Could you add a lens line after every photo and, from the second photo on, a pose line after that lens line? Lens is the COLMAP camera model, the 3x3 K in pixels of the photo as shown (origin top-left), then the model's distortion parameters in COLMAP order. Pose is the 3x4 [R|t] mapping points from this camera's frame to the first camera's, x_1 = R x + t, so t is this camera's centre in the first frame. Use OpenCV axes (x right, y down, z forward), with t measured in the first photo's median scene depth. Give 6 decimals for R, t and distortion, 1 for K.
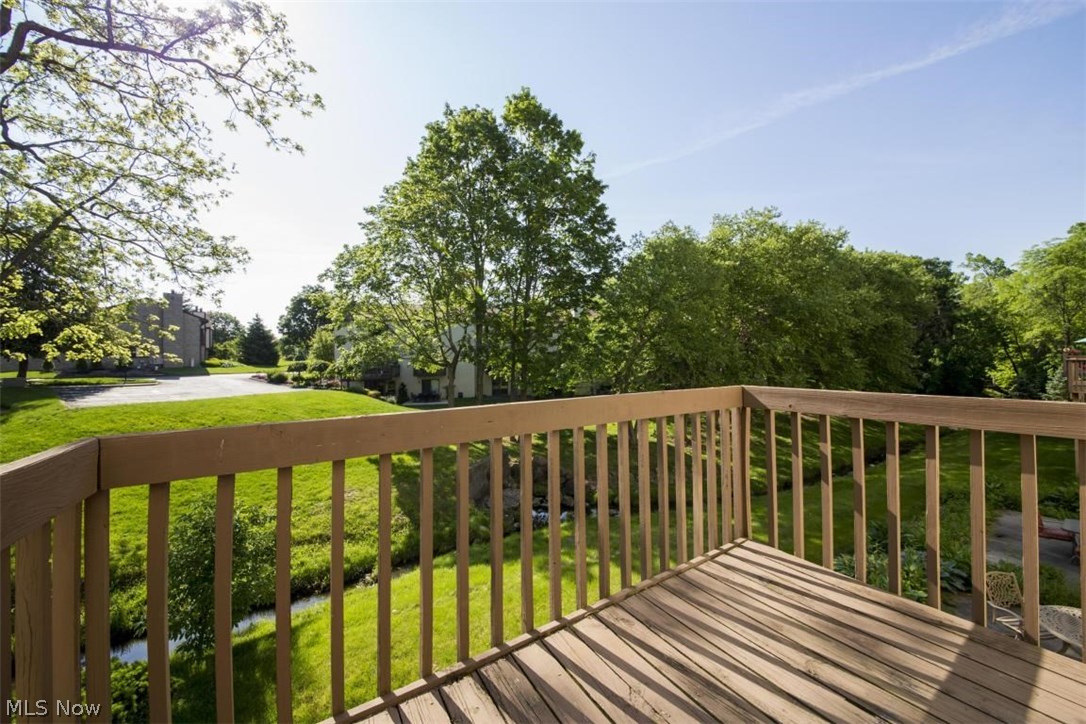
lens RADIAL K [[395.3, 0, 543.0], [0, 395.3, 362.0], [0, 0, 1]] dist [-0.025365, 0.000006]
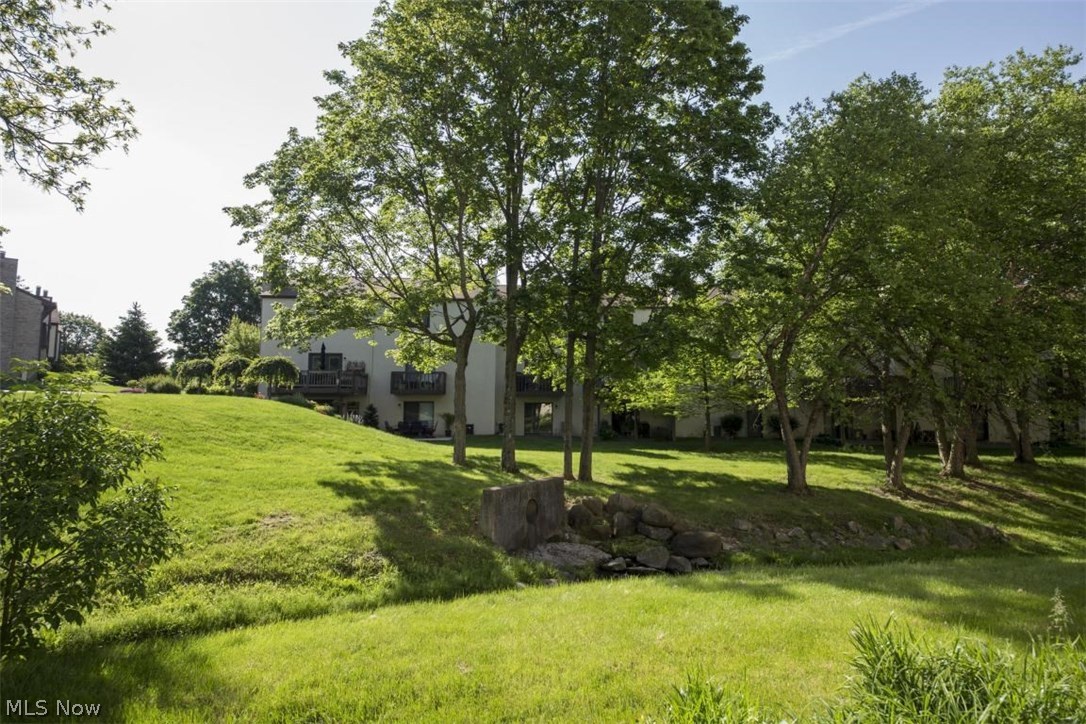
lens RADIAL K [[684.5, 0, 543.0], [0, 684.5, 362.0], [0, 0, 1]] dist [0.003765, -0.000385]
pose [[0.995785, 0.013994, -0.090644, -0.030129], [-0.021395, 0.996469, -0.081194, 0.124726], [0.089188, 0.082791, 0.992568, 0.039744]]
